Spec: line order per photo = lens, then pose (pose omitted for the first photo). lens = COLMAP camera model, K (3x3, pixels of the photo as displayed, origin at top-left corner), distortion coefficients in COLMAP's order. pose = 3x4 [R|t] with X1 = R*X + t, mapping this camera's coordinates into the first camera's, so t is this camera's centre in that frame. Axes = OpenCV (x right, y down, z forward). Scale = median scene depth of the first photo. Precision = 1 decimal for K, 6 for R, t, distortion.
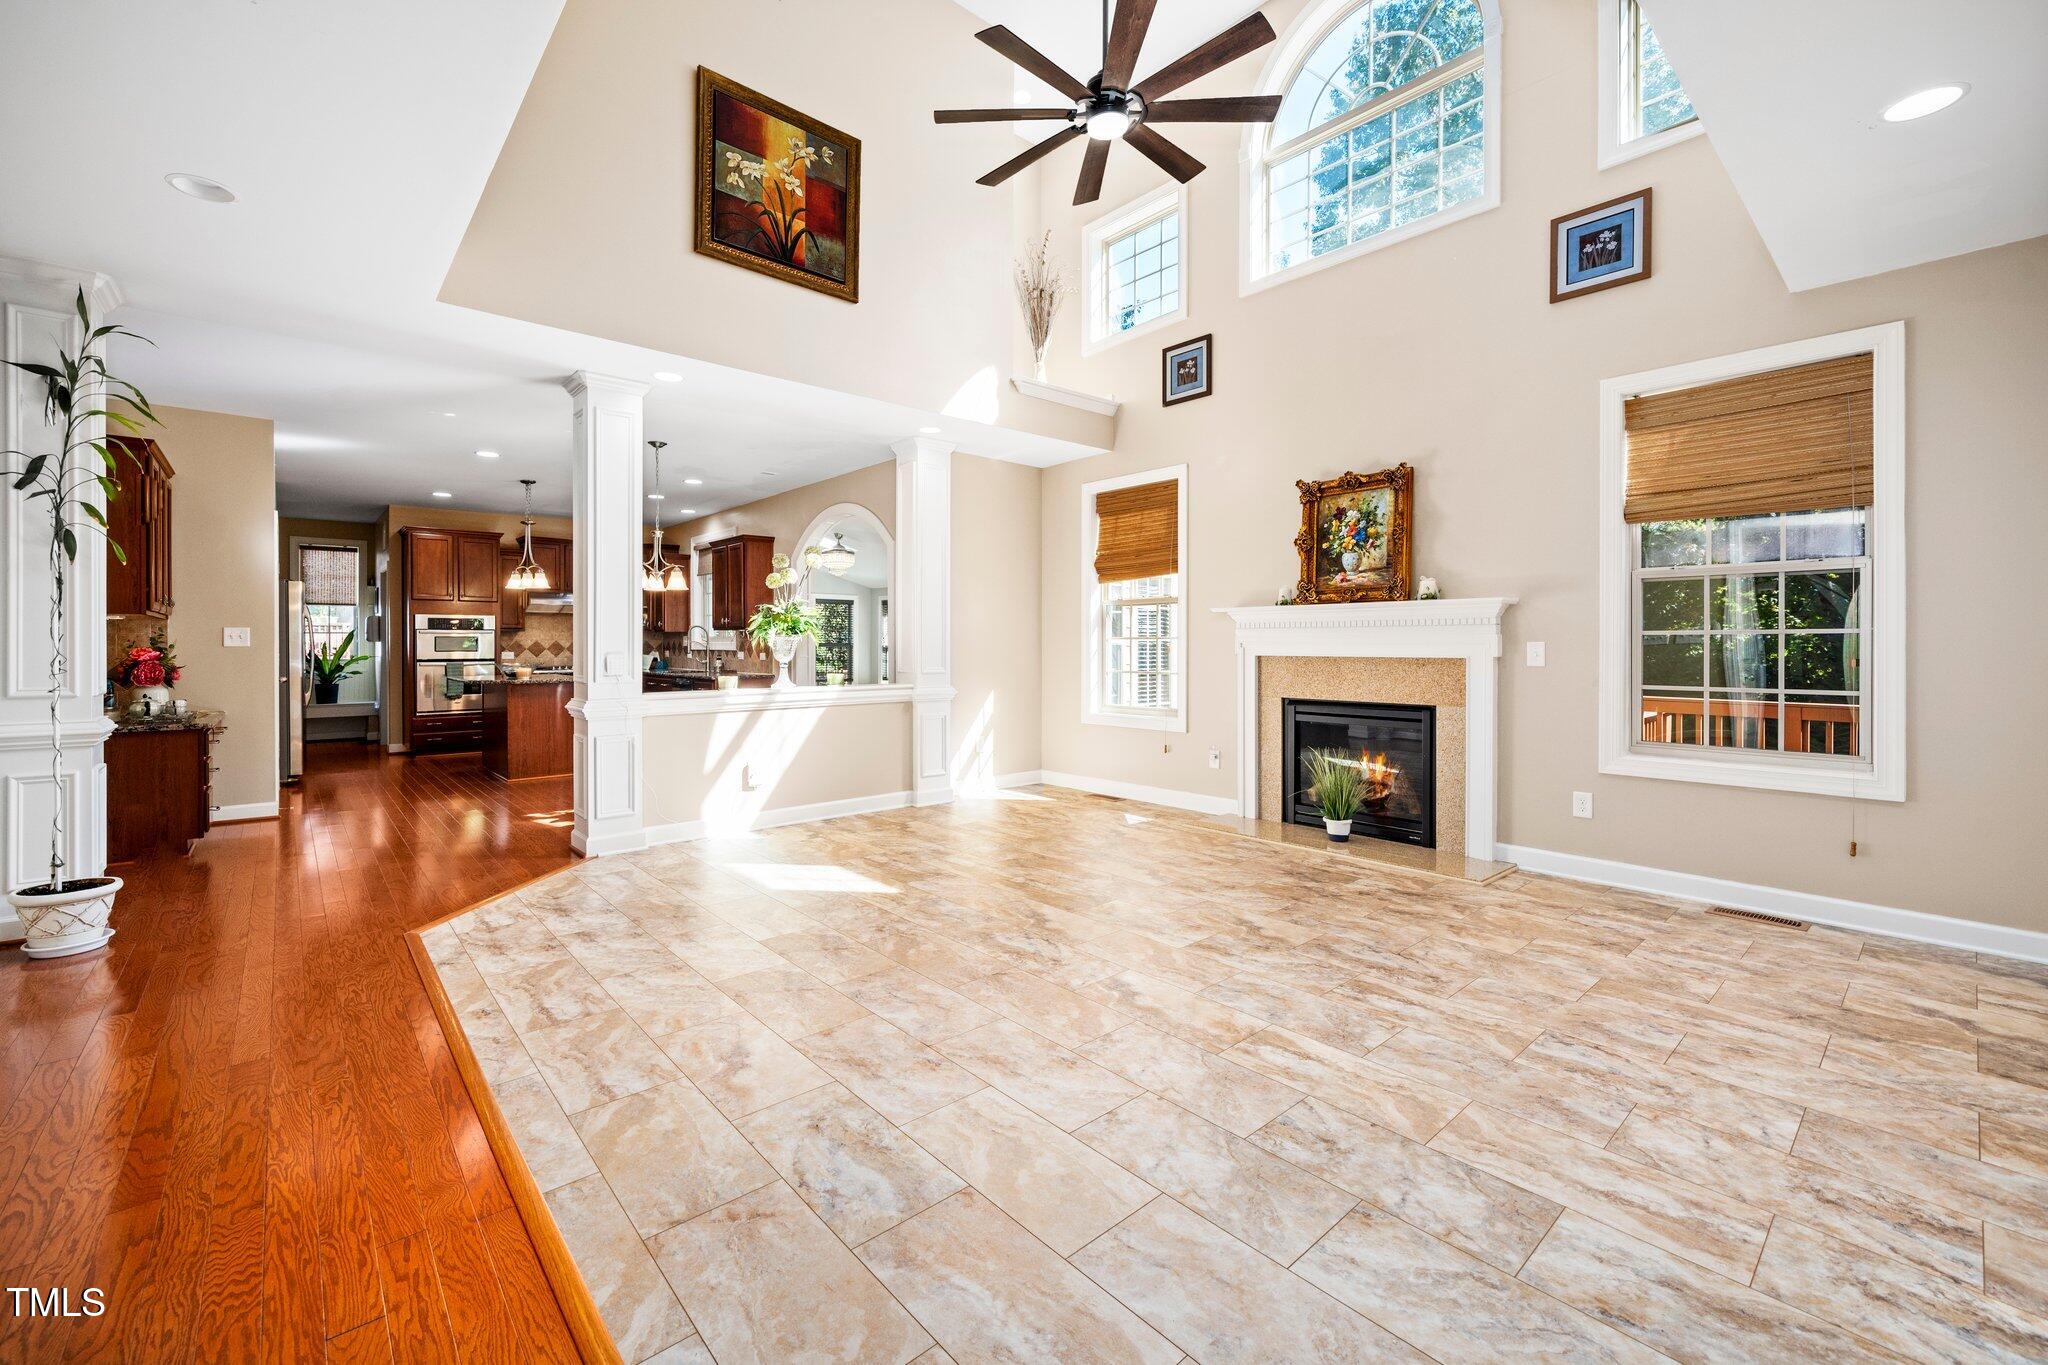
lens RADIAL K [[828.2, 0, 1018.0], [0, 828.2, 645.8], [0, 0, 1]] dist [-0.002694, -0.000446]
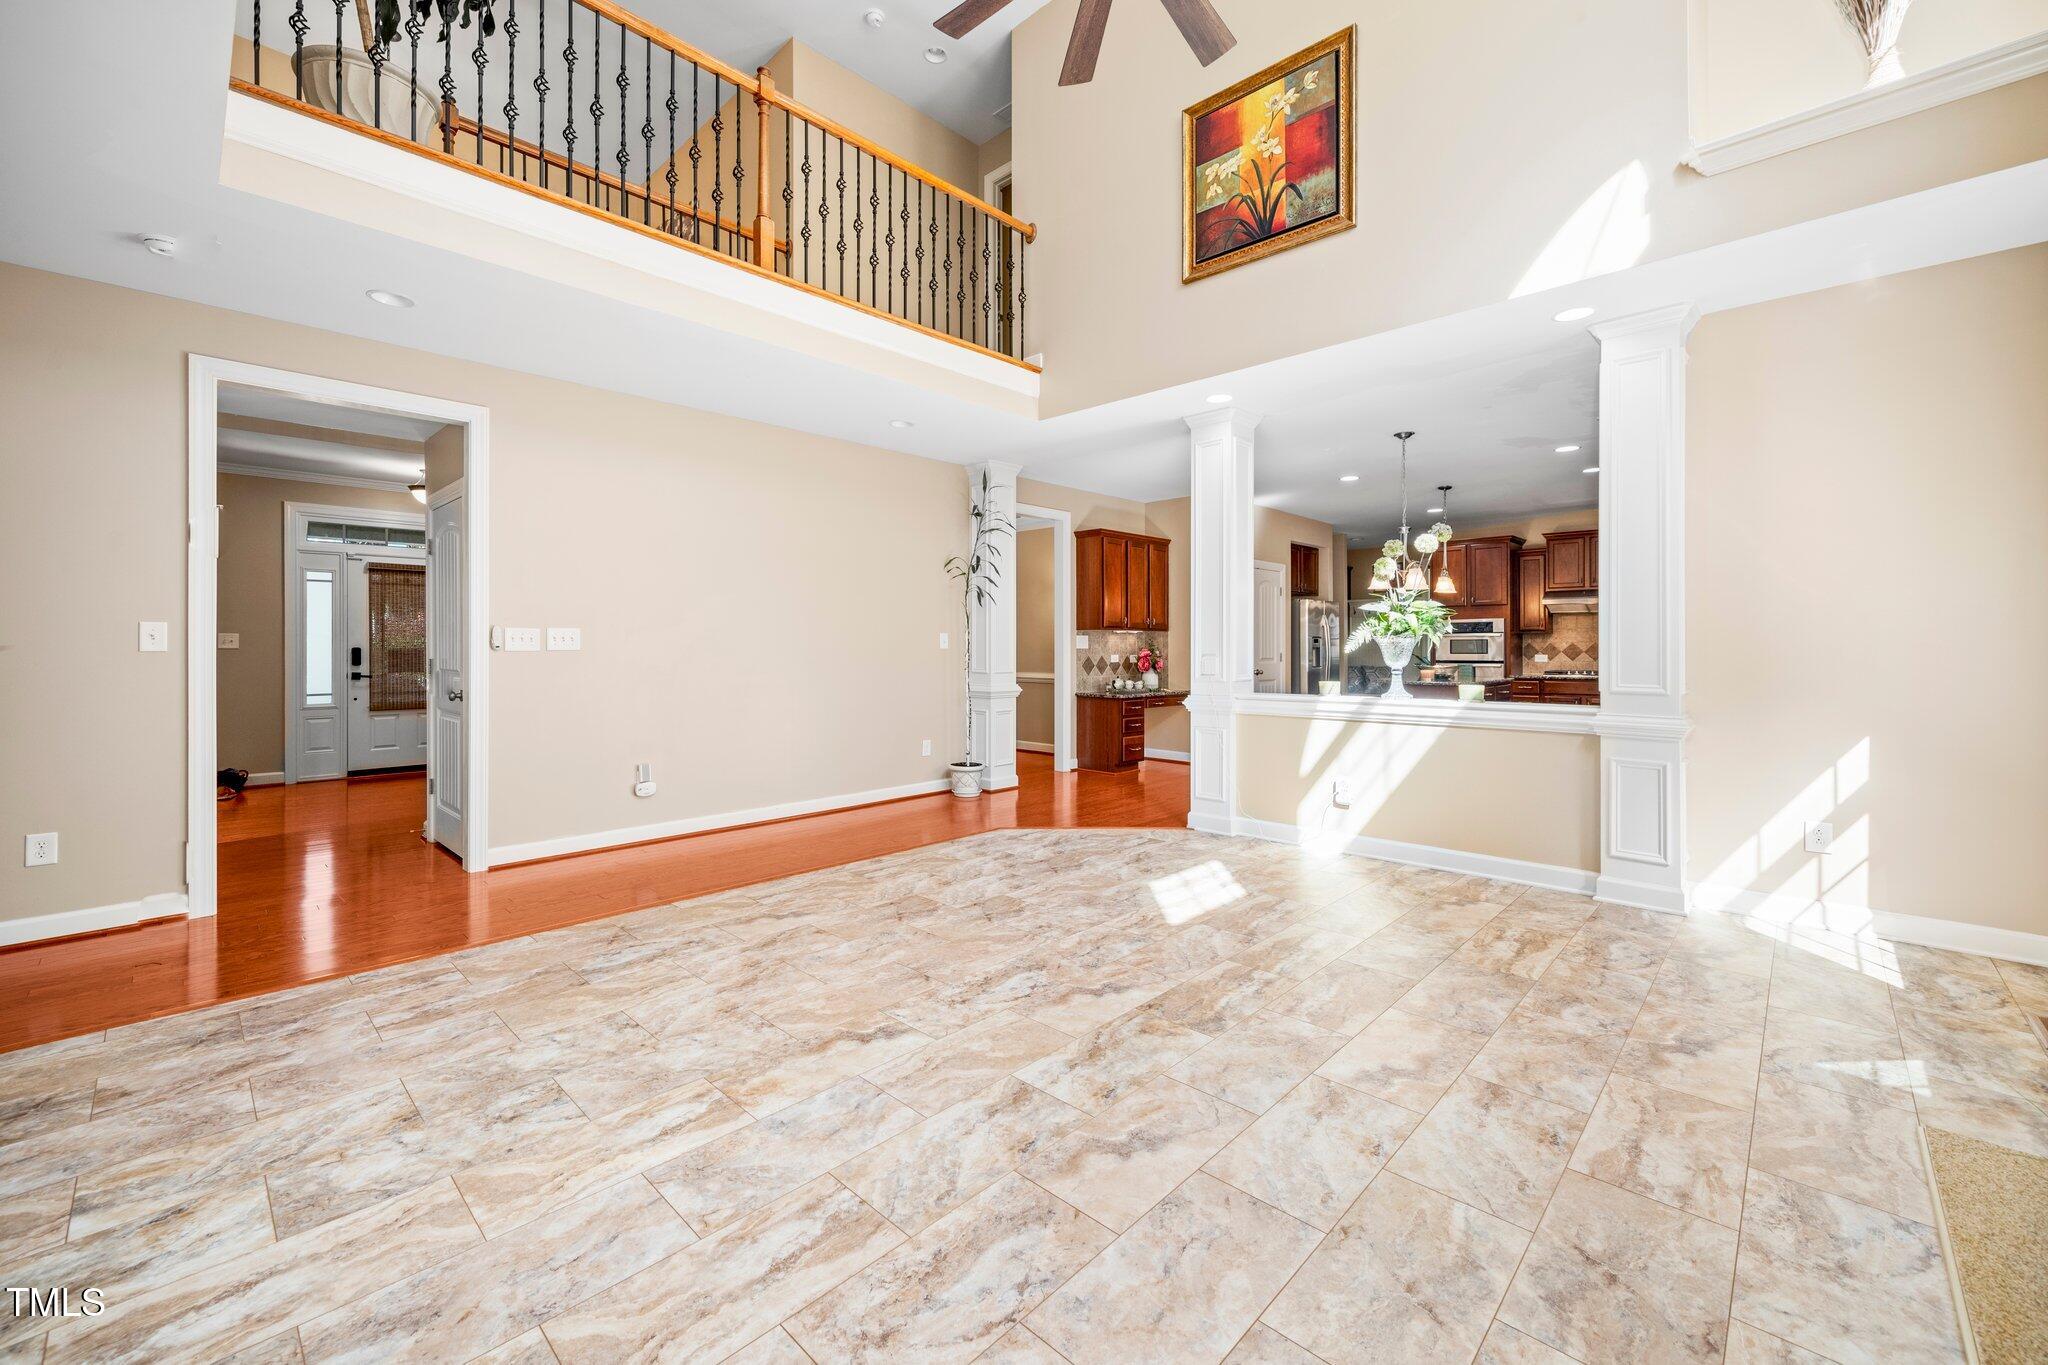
lens RADIAL K [[830.4, 0, 1032.7], [0, 830.4, 643.6], [0, 0, 1]] dist [-0.004725, 0.001010]
pose [[0.091683, -0.004134, -0.995780, 0.948077], [-0.002136, 0.999988, -0.004348, -0.001218], [0.995786, 0.002525, 0.091673, 0.996303]]
